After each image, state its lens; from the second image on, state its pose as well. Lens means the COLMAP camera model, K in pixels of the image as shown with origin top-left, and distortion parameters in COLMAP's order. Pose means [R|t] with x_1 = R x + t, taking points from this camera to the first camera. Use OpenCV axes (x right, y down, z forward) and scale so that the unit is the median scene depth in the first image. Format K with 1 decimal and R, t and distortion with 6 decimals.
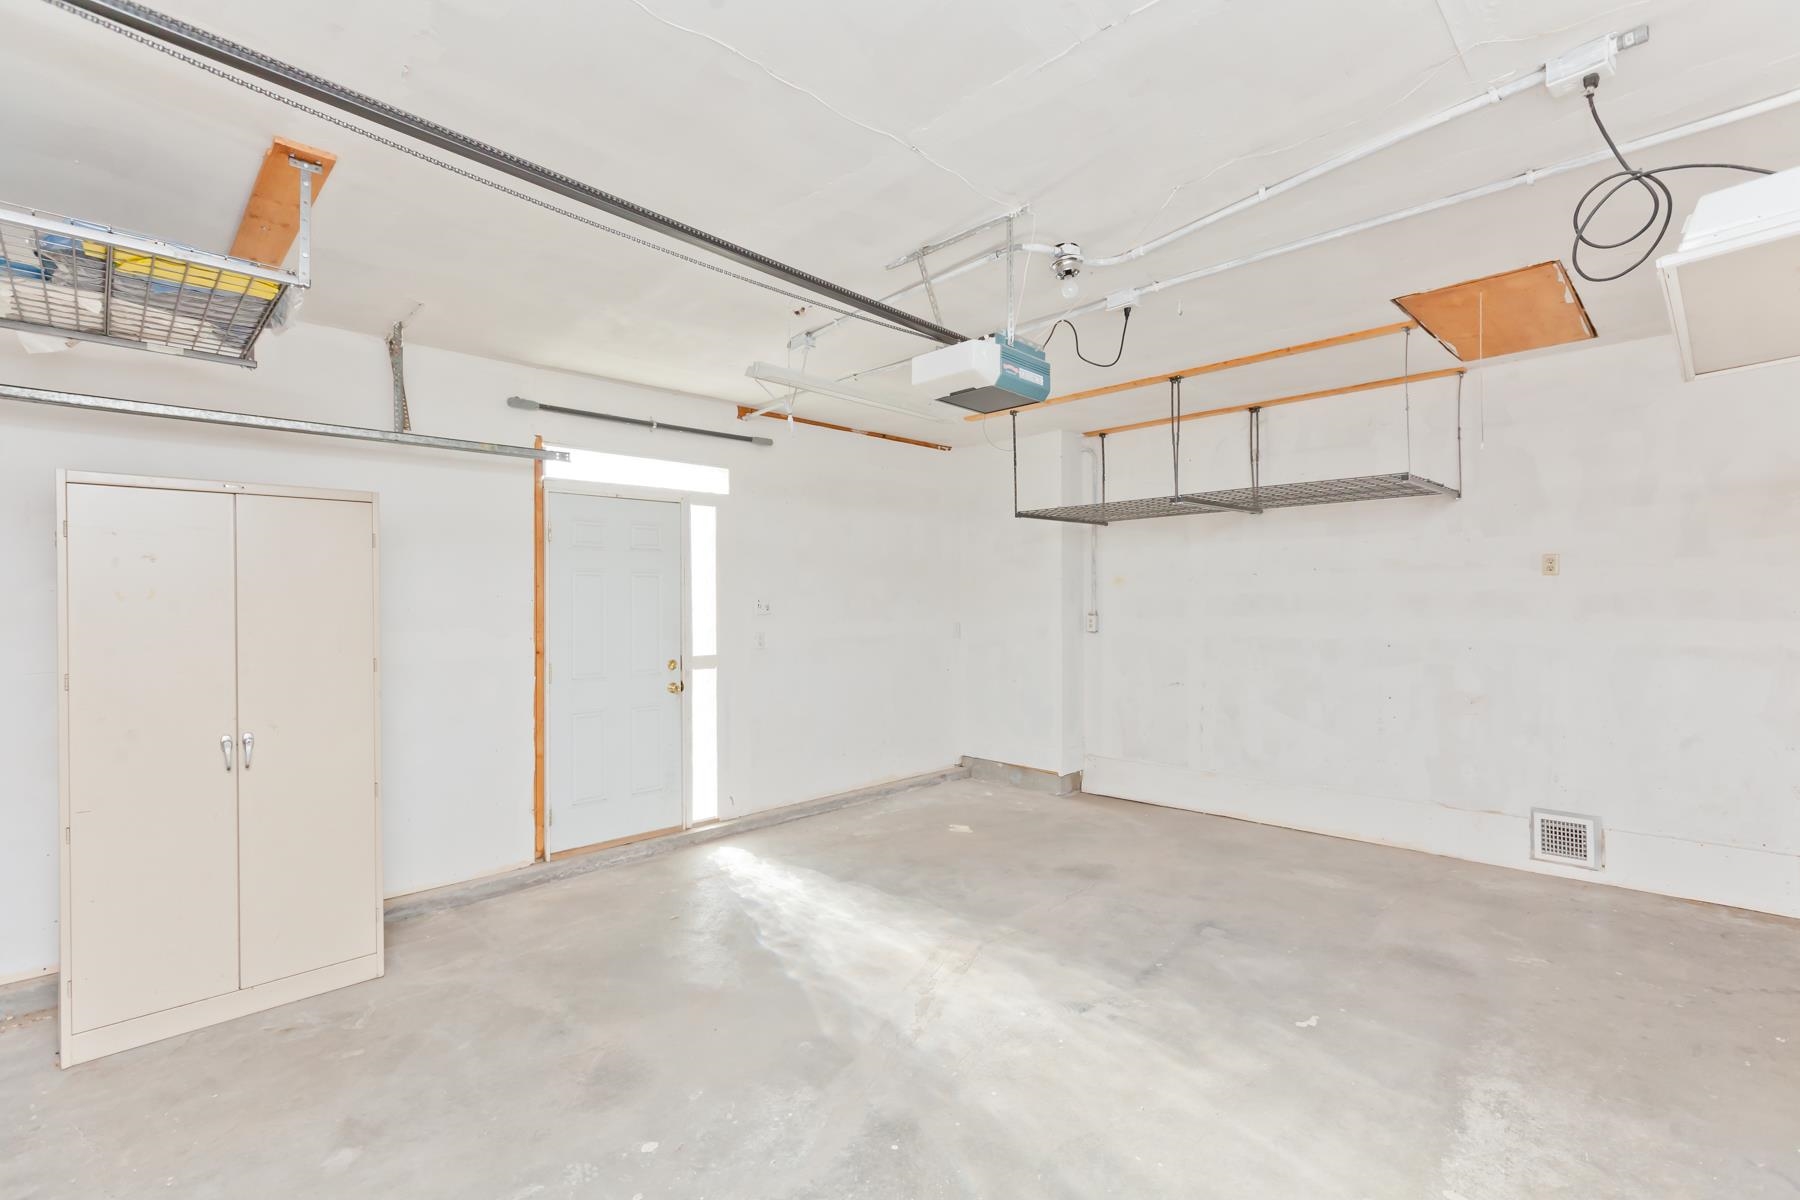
lens RADIAL K [[798.4, 0, 899.1], [0, 798.4, 600.5], [0, 0, 1]] dist [-0.001367, 0.000310]
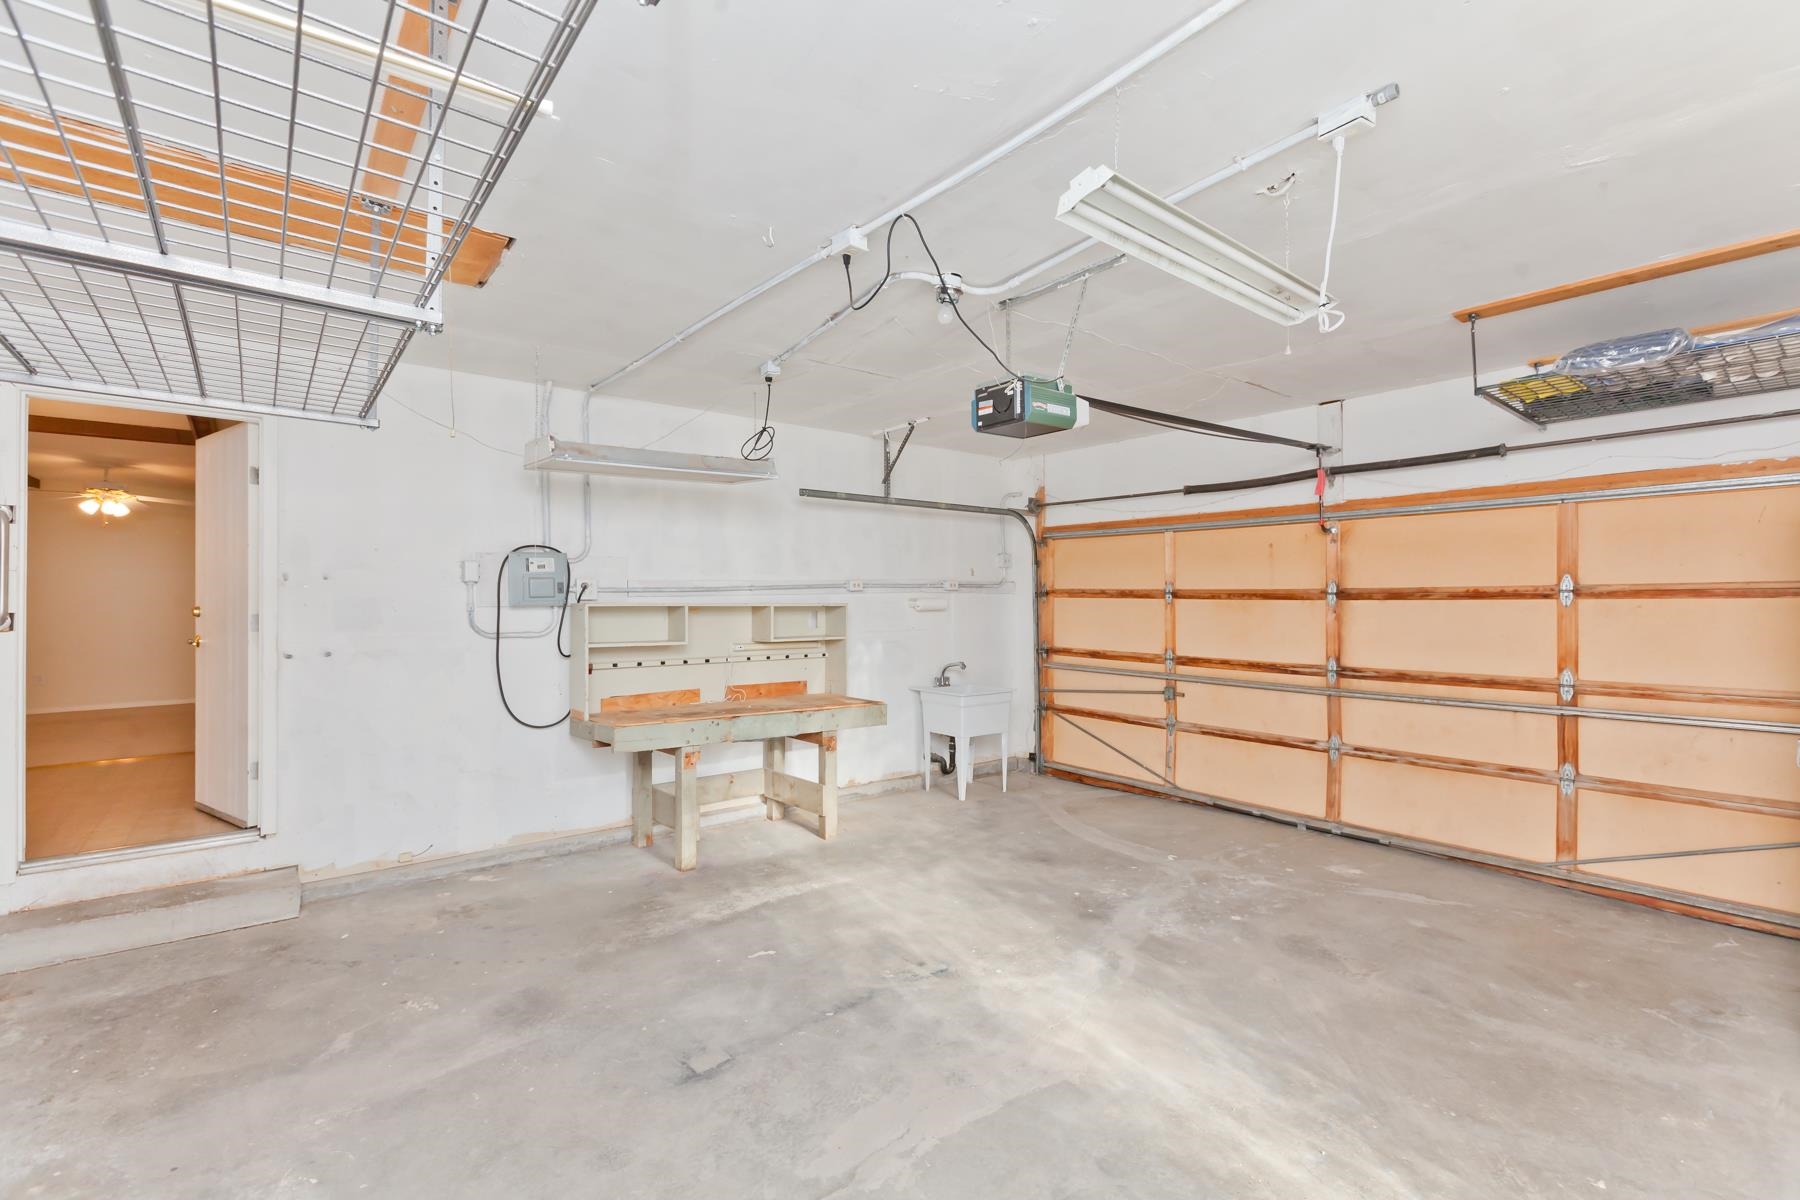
lens RADIAL K [[798.4, 0, 901.0], [0, 798.4, 600.5], [0, 0, 1]] dist [-0.001367, 0.000310]
pose [[-0.995034, 0.010516, 0.098977, 0.178480], [0.010327, 0.999944, -0.002425, -0.002018], [-0.098997, -0.001391, -0.995087, 2.181910]]
